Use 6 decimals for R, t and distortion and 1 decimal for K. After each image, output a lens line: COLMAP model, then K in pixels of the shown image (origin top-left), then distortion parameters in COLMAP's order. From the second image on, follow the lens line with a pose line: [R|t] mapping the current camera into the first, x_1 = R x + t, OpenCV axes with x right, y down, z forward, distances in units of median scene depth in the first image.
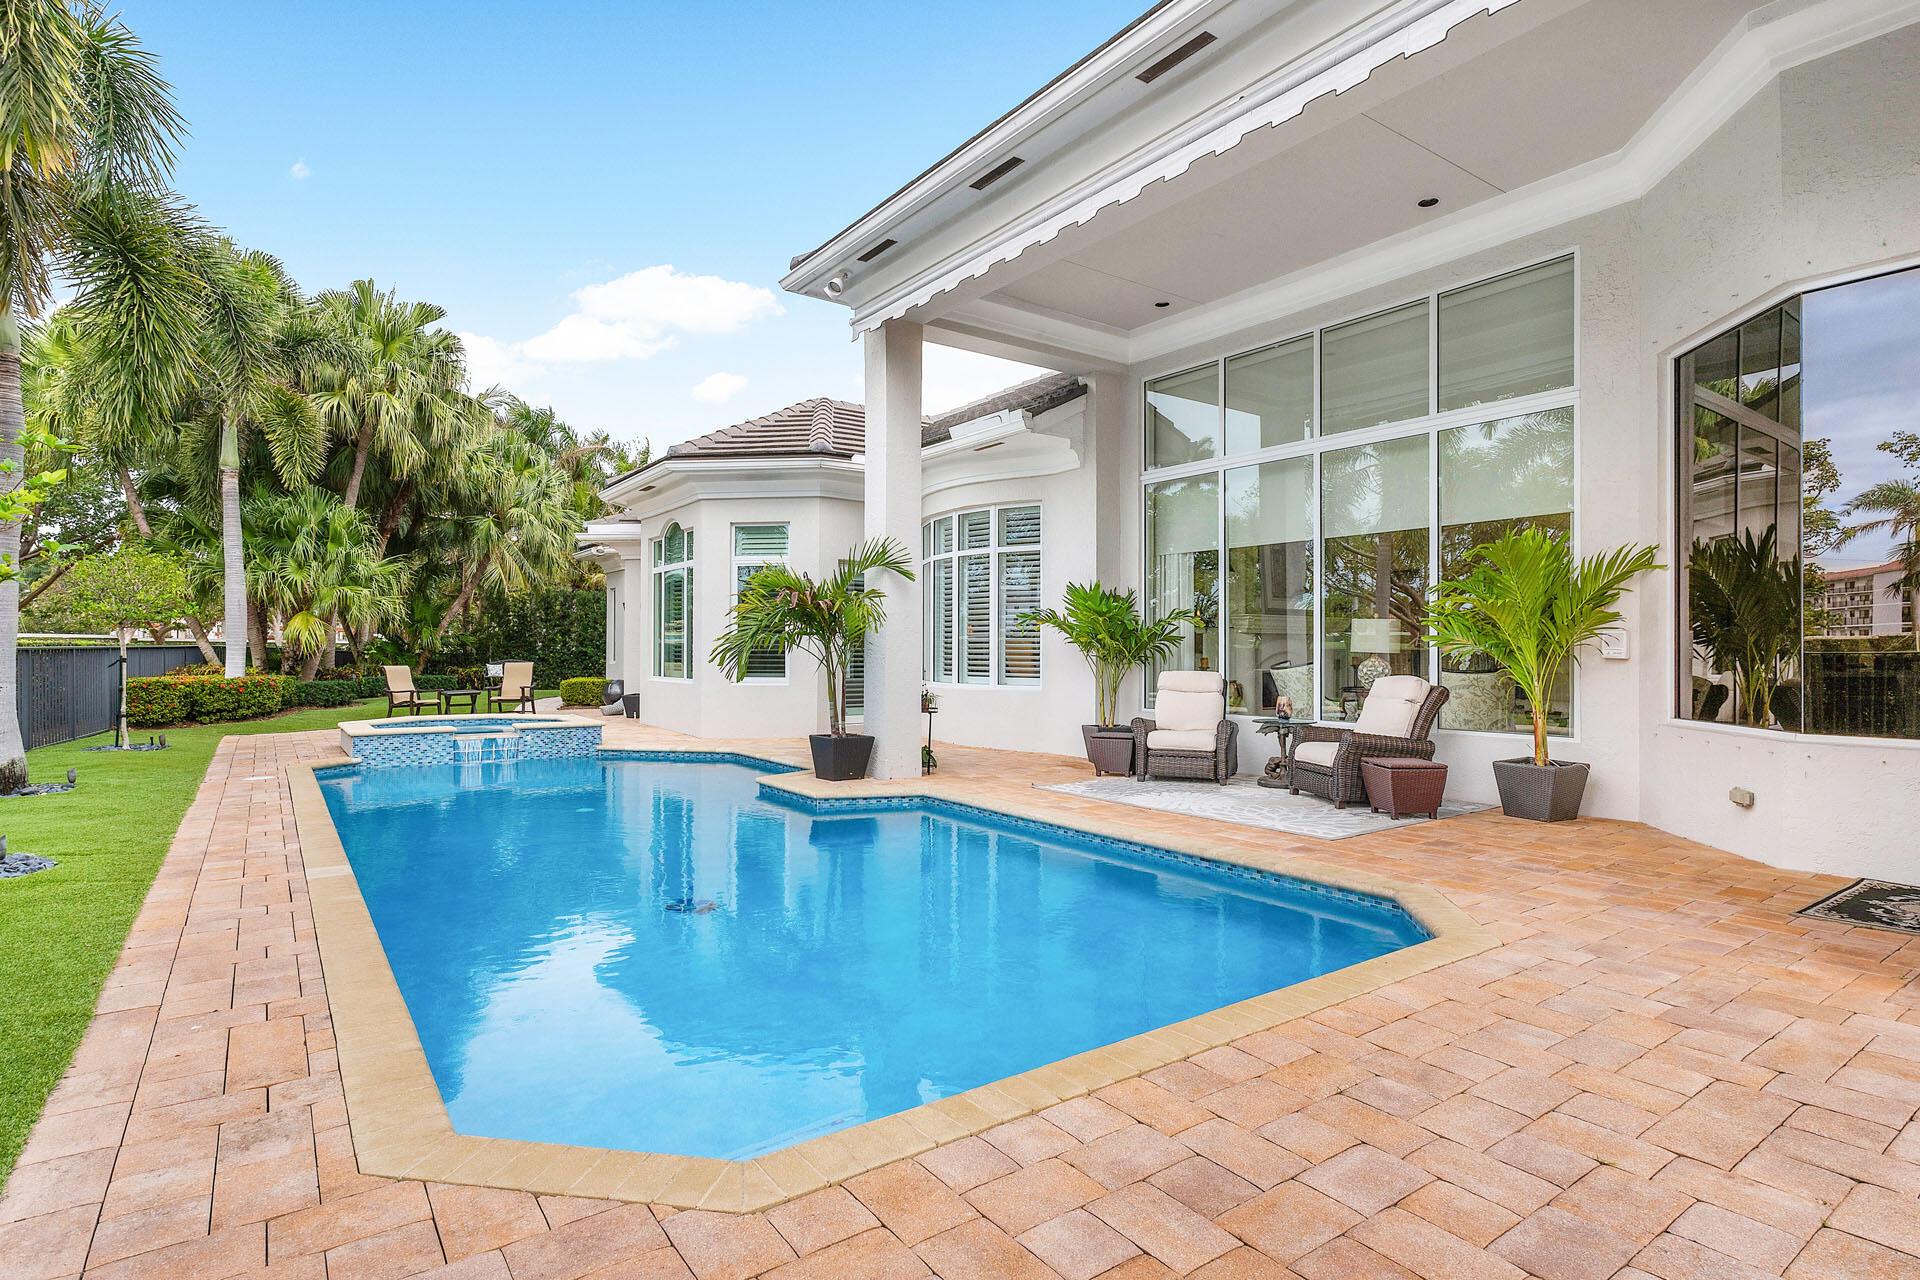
lens RADIAL K [[946.8, 0, 953.5], [0, 946.8, 647.0], [0, 0, 1]] dist [0.008527, -0.000582]
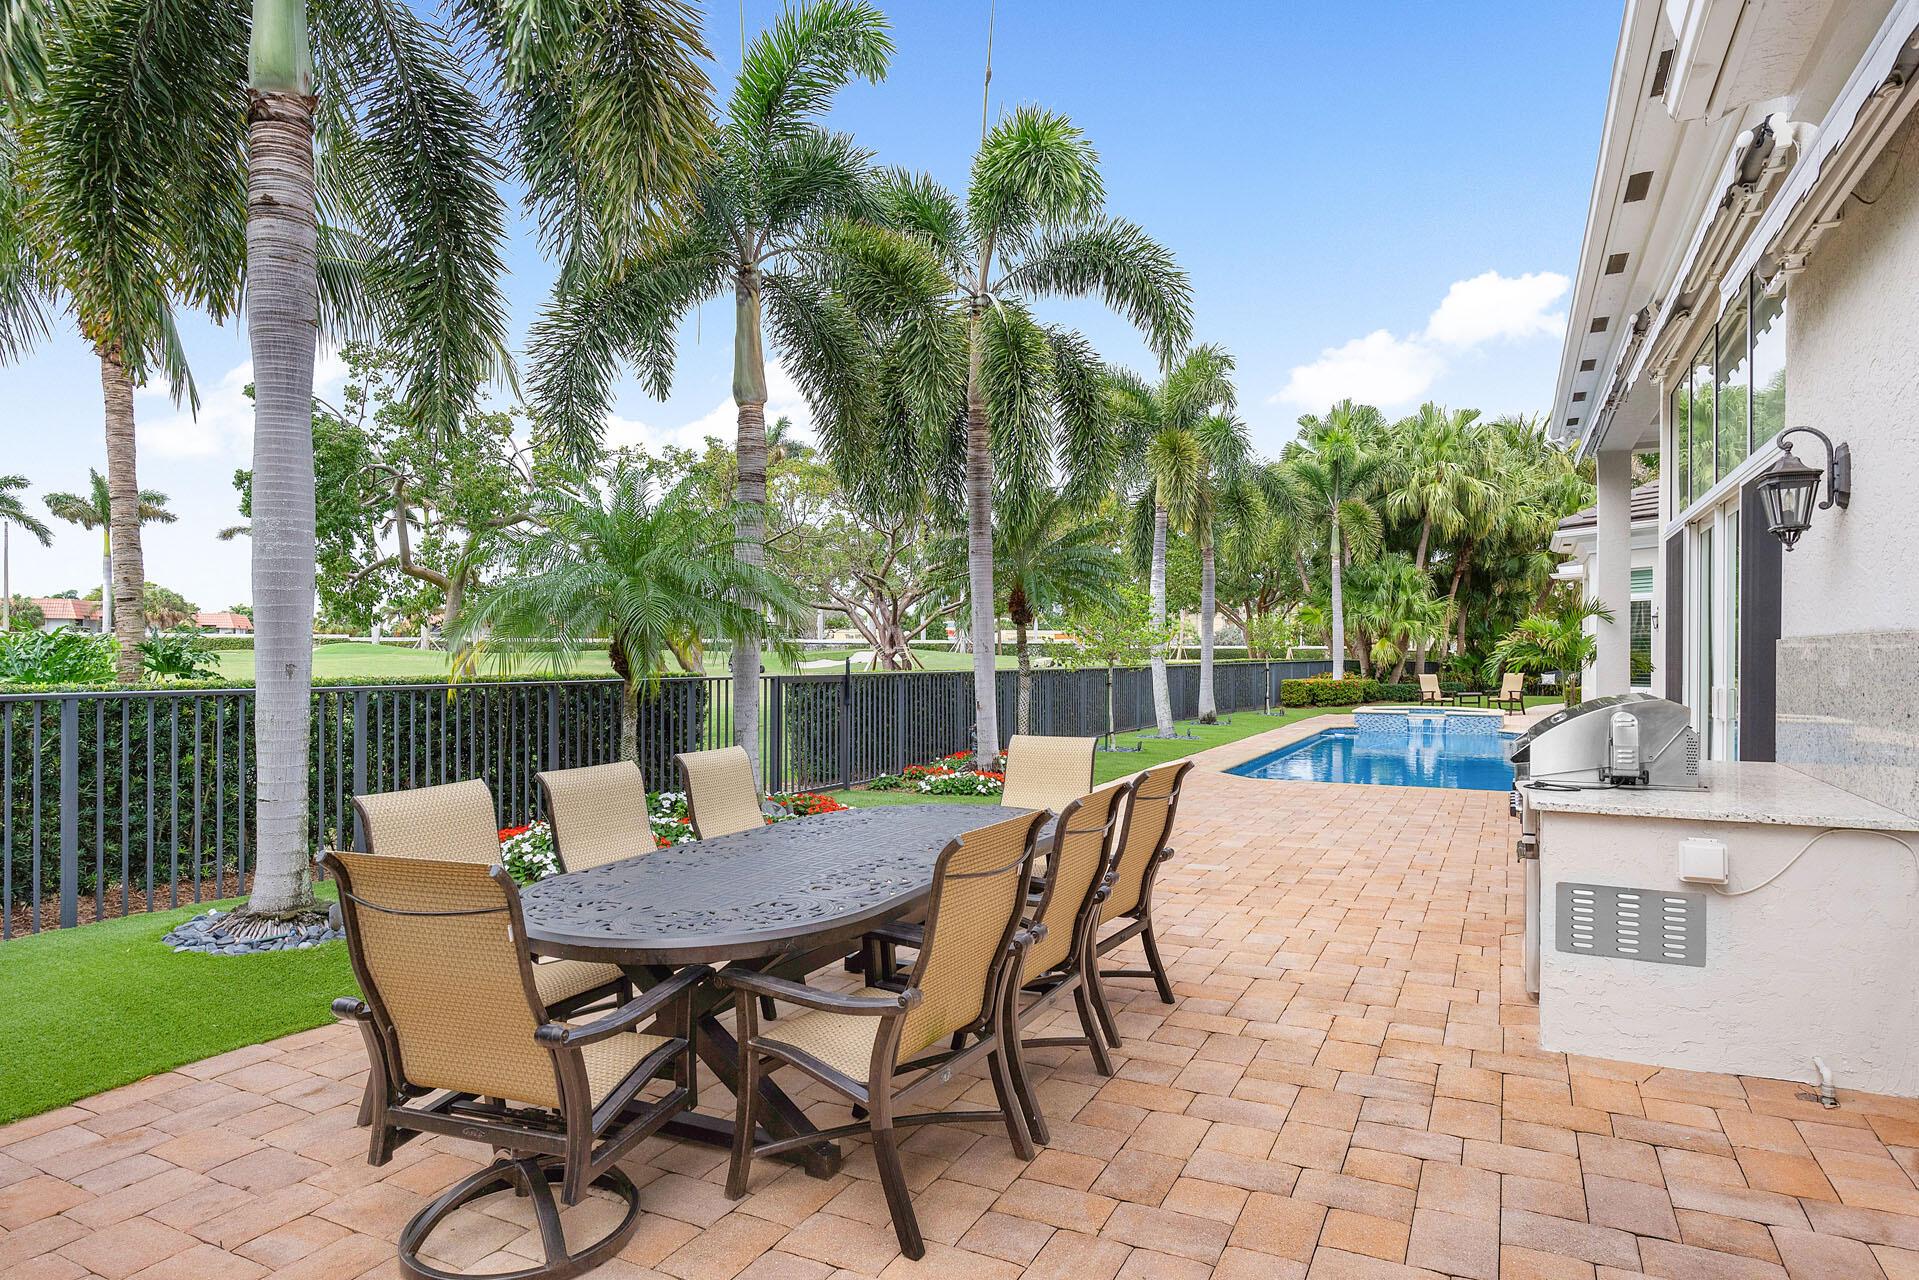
lens RADIAL K [[1037.9, 0, 965.0], [0, 1037.9, 646.5], [0, 0, 1]] dist [-0.007063, -0.000443]
pose [[0.452687, -0.004931, -0.891656, 0.488339], [-0.001312, 0.999980, -0.006196, -0.012026], [0.891669, 0.003975, 0.452671, -0.346486]]
